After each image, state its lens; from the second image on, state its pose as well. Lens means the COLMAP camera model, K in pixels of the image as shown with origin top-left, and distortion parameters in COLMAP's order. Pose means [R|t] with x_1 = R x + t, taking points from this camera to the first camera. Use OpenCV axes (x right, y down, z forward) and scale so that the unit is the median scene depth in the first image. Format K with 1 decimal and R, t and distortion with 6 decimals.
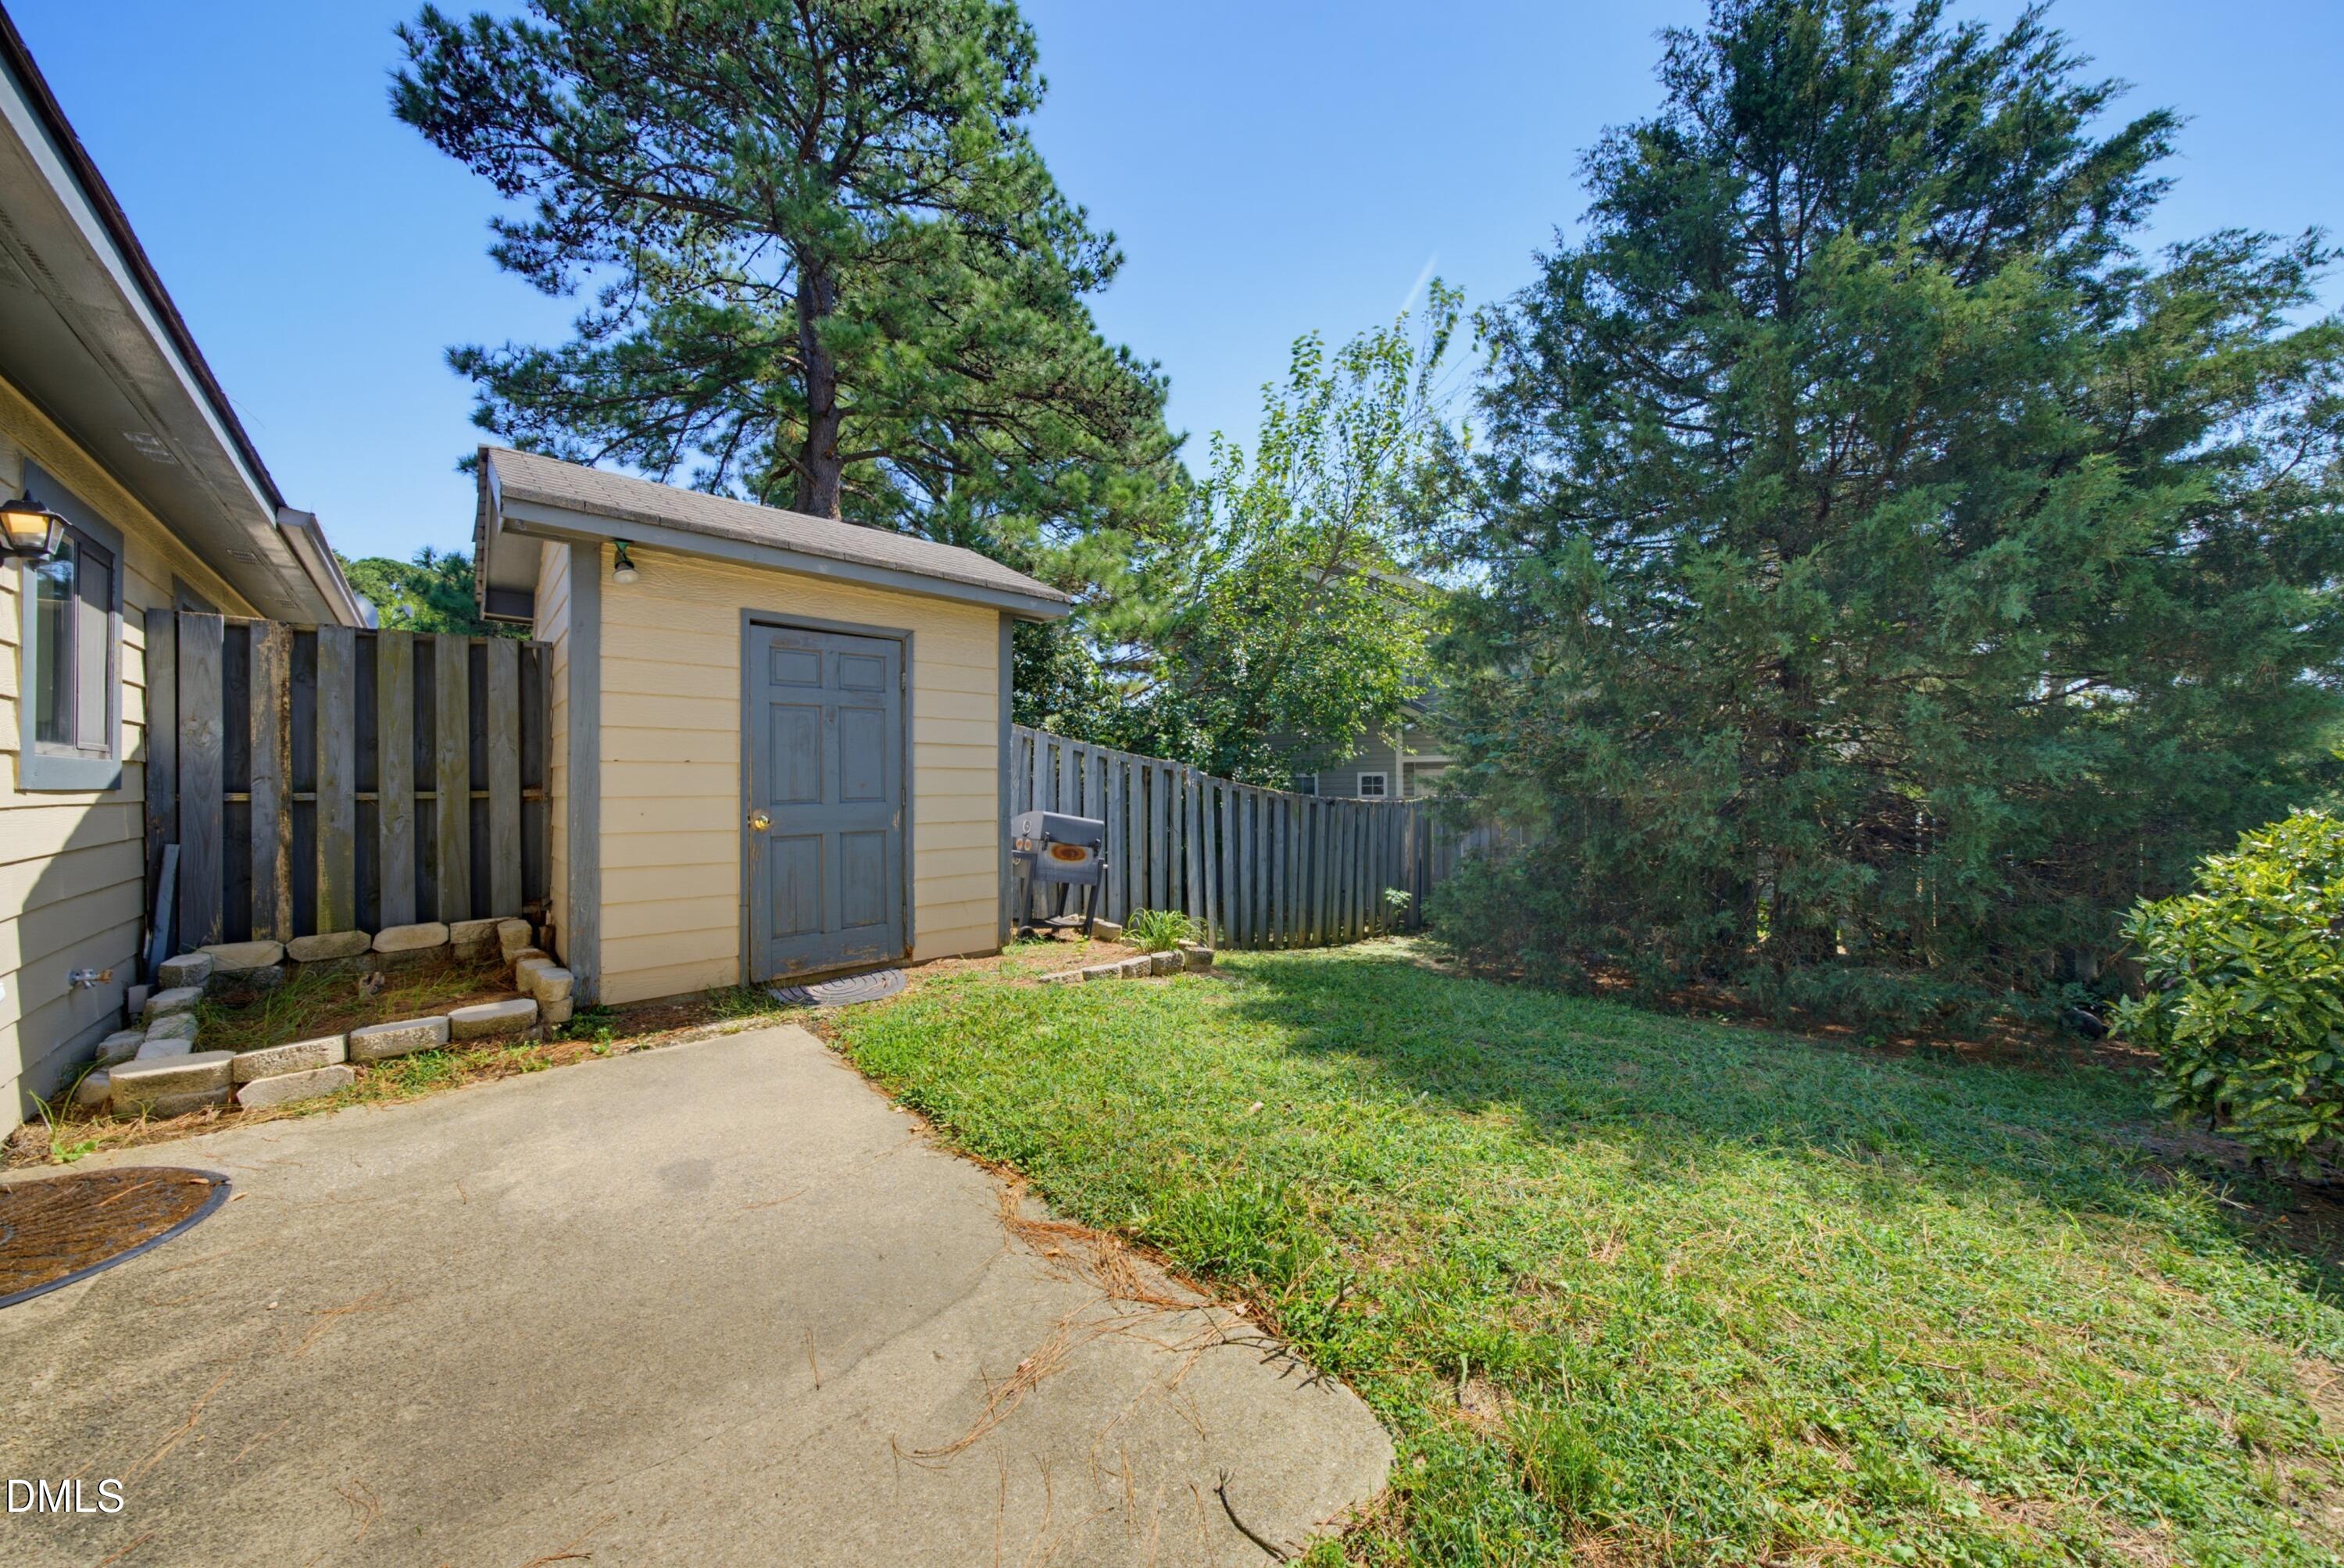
lens RADIAL K [[810.1, 0, 1172.0], [0, 810.1, 784.0], [0, 0, 1]] dist [-0.034952, 0.000061]
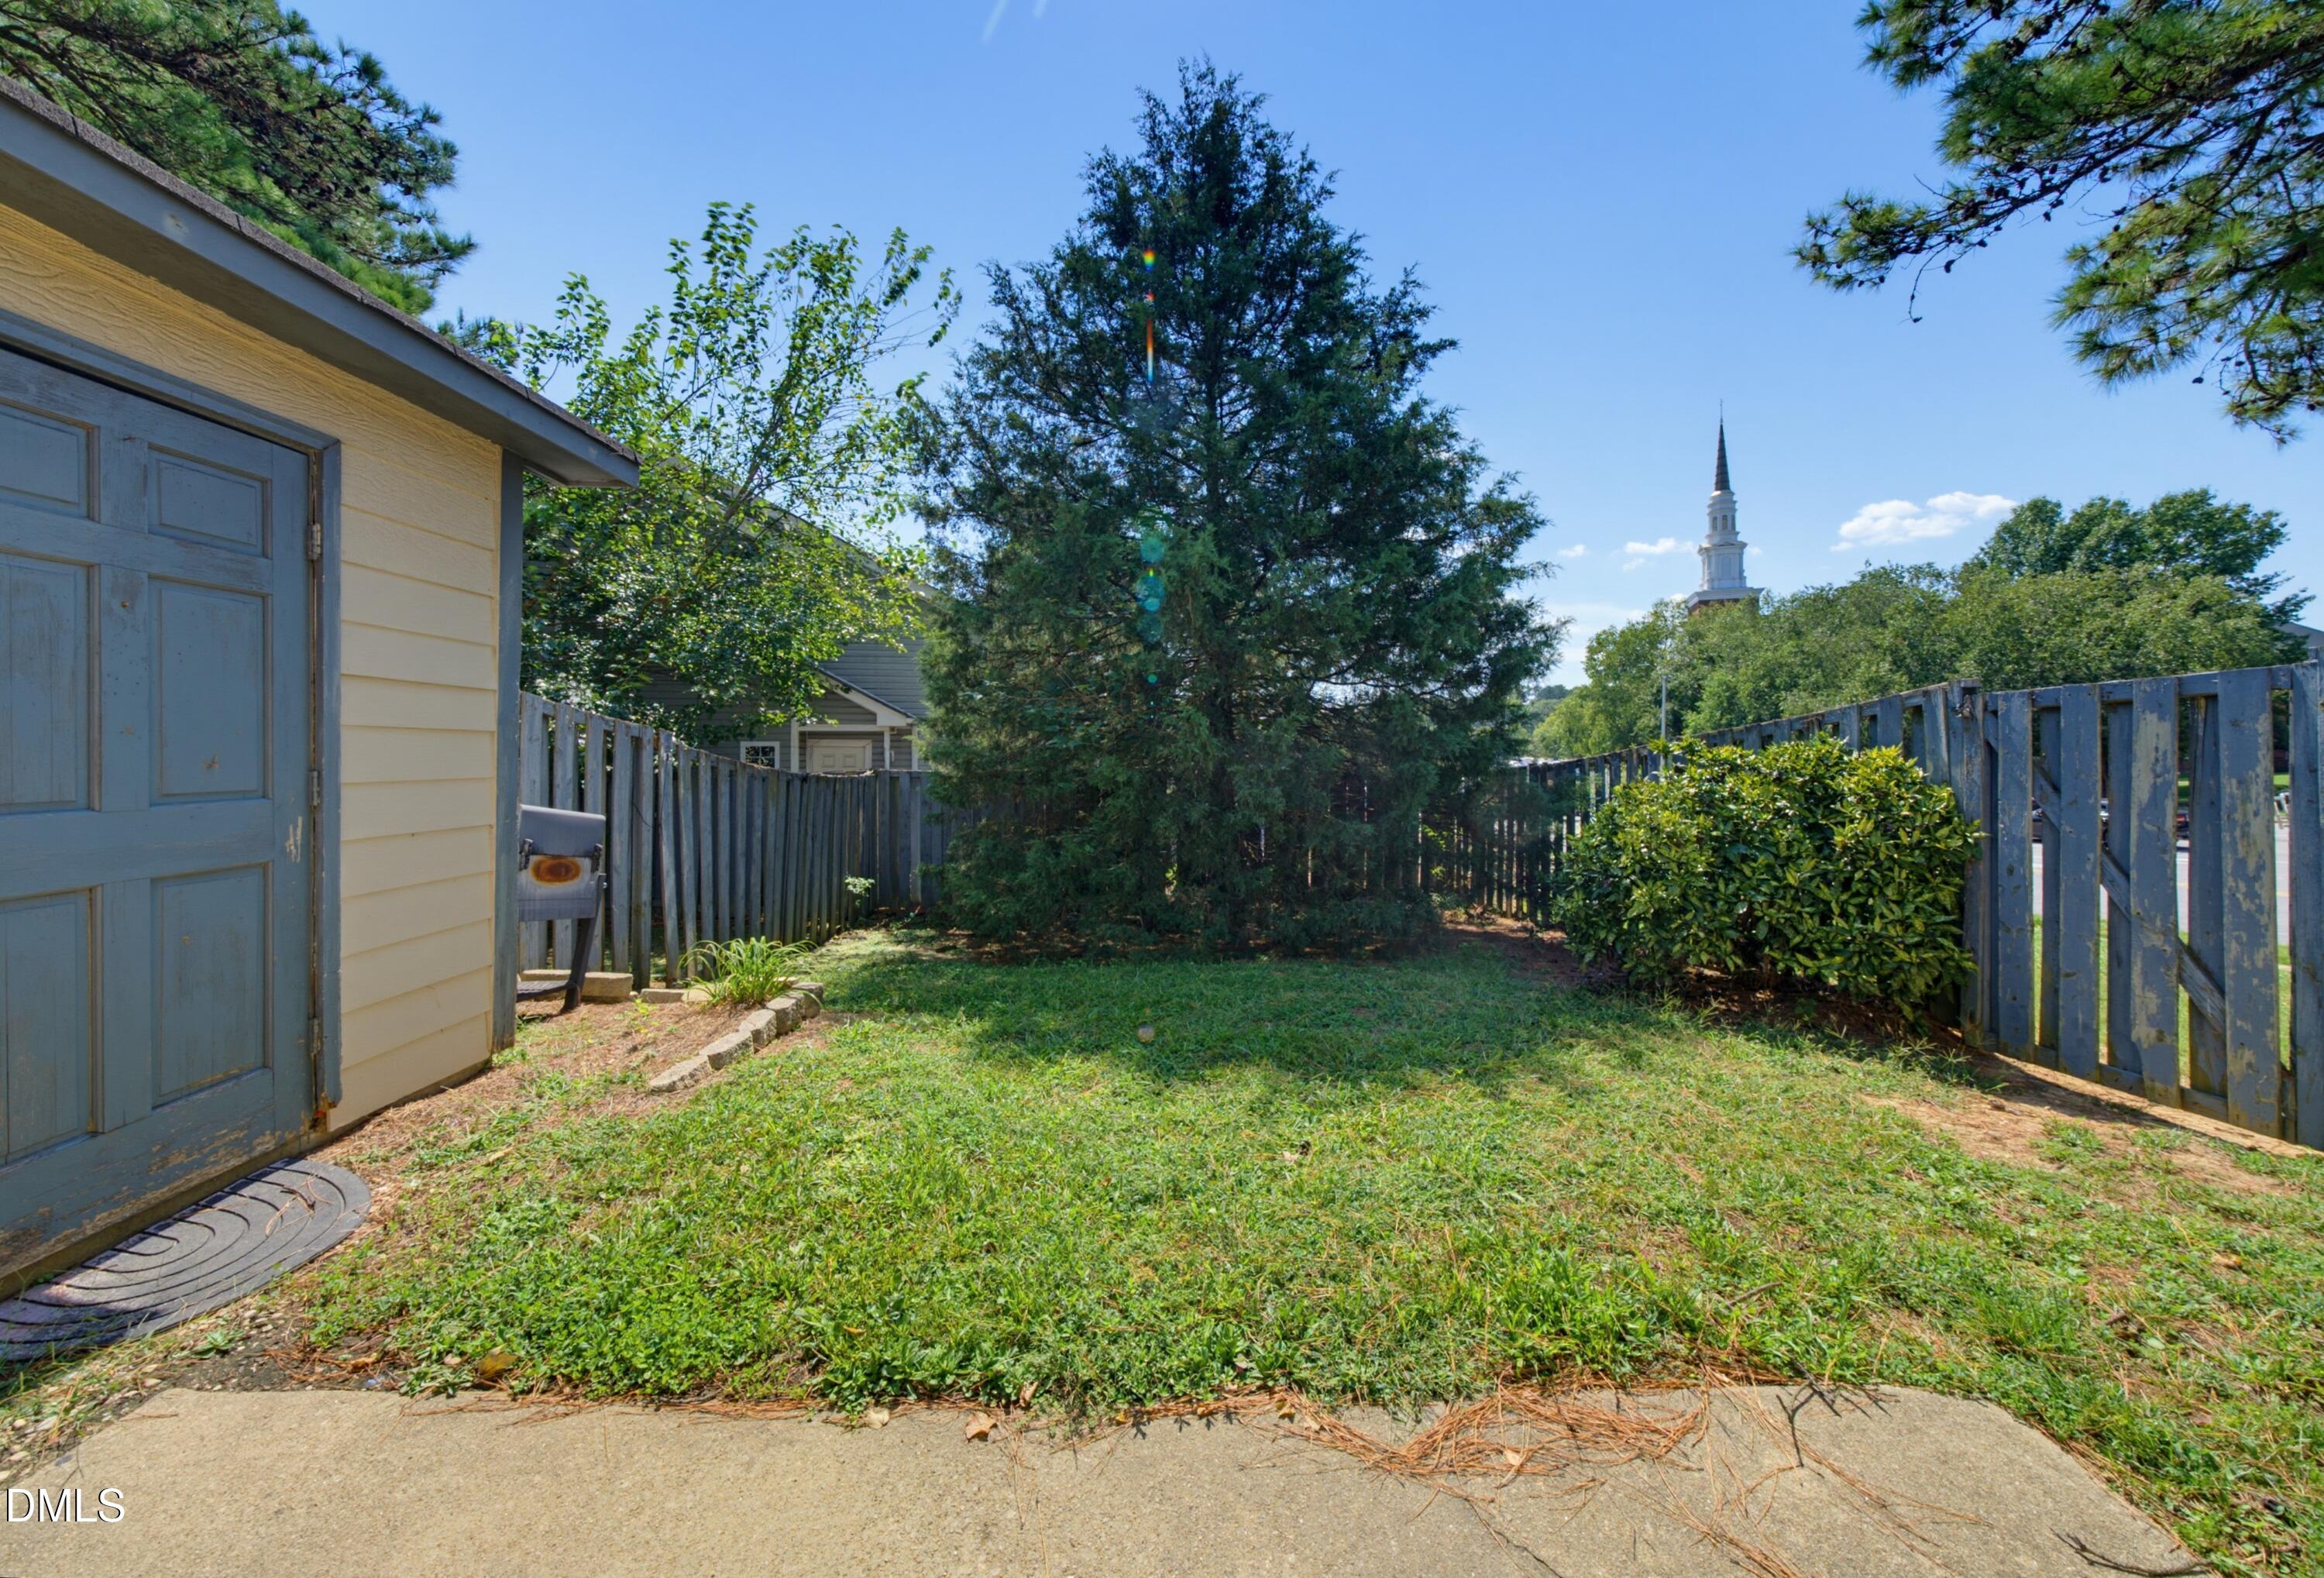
lens RADIAL K [[821.4, 0, 1166.3], [0, 821.4, 750.0], [0, 0, 1]] dist [-0.000009, 0.000038]
pose [[0.665002, 0.013006, 0.746728, -0.293887], [-0.009610, 0.999915, -0.008858, -0.005032], [-0.746779, -0.001285, 0.665071, 0.251807]]
